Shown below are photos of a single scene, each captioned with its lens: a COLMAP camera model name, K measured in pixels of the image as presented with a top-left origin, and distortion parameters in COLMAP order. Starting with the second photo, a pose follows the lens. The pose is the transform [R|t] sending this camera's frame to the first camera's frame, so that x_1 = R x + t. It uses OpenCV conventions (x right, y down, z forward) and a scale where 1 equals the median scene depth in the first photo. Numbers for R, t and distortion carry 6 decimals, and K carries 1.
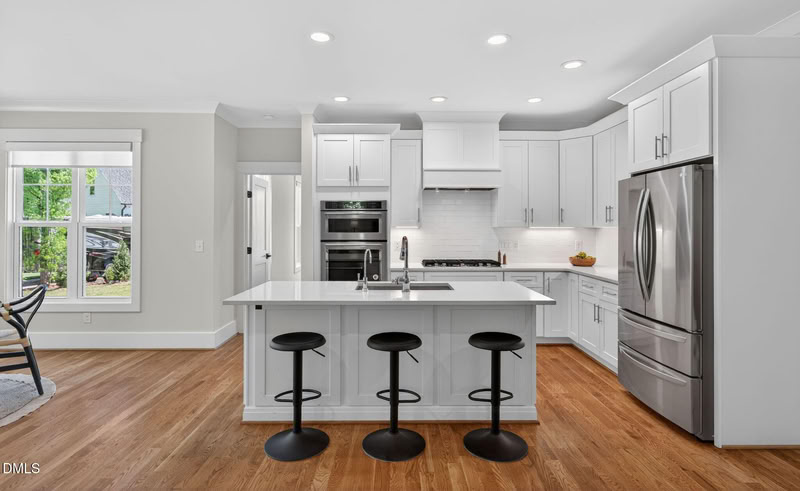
lens RADIAL K [[414.9, 0, 403.7], [0, 414.9, 224.8], [0, 0, 1]] dist [-0.015913, 0.001040]
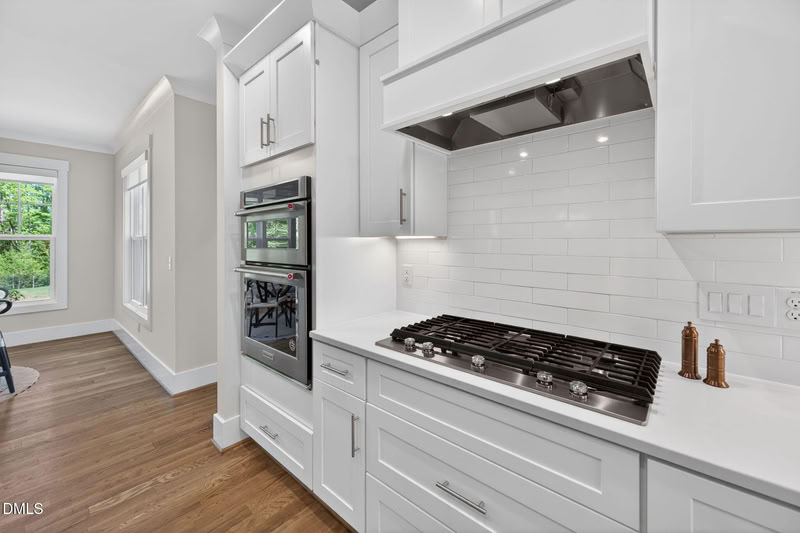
lens RADIAL K [[319.9, 0, 400.7], [0, 319.9, 239.5], [0, 0, 1]] dist [0.000853, -0.000812]
pose [[0.743556, -0.002111, -0.668670, 0.258558], [0.003501, 0.999994, 0.000736, 0.008518], [0.668664, -0.002888, 0.743559, 0.813703]]
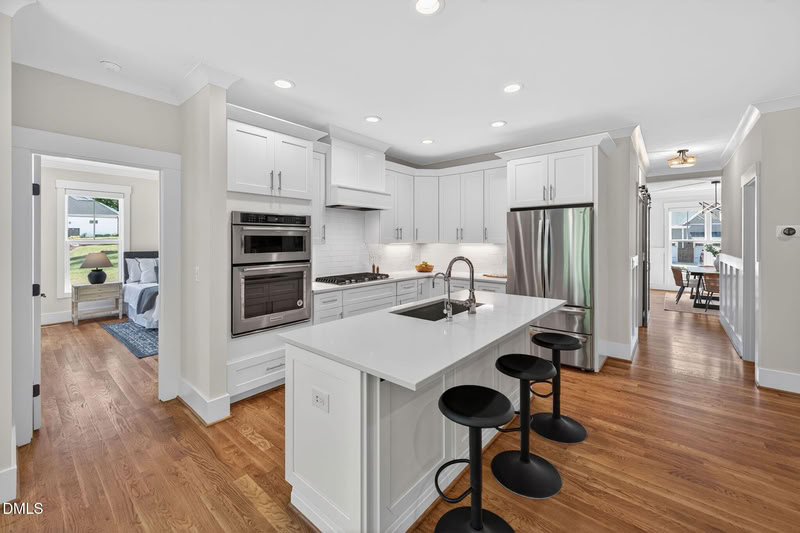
lens RADIAL K [[318.2, 0, 403.7], [0, 318.2, 239.8], [0, 0, 1]] dist [0.006471, -0.001669]
pose [[0.662332, -0.002236, 0.749207, -0.423654], [-0.001125, 0.999991, 0.003980, -0.009492], [-0.749209, -0.003479, 0.662324, 0.394475]]
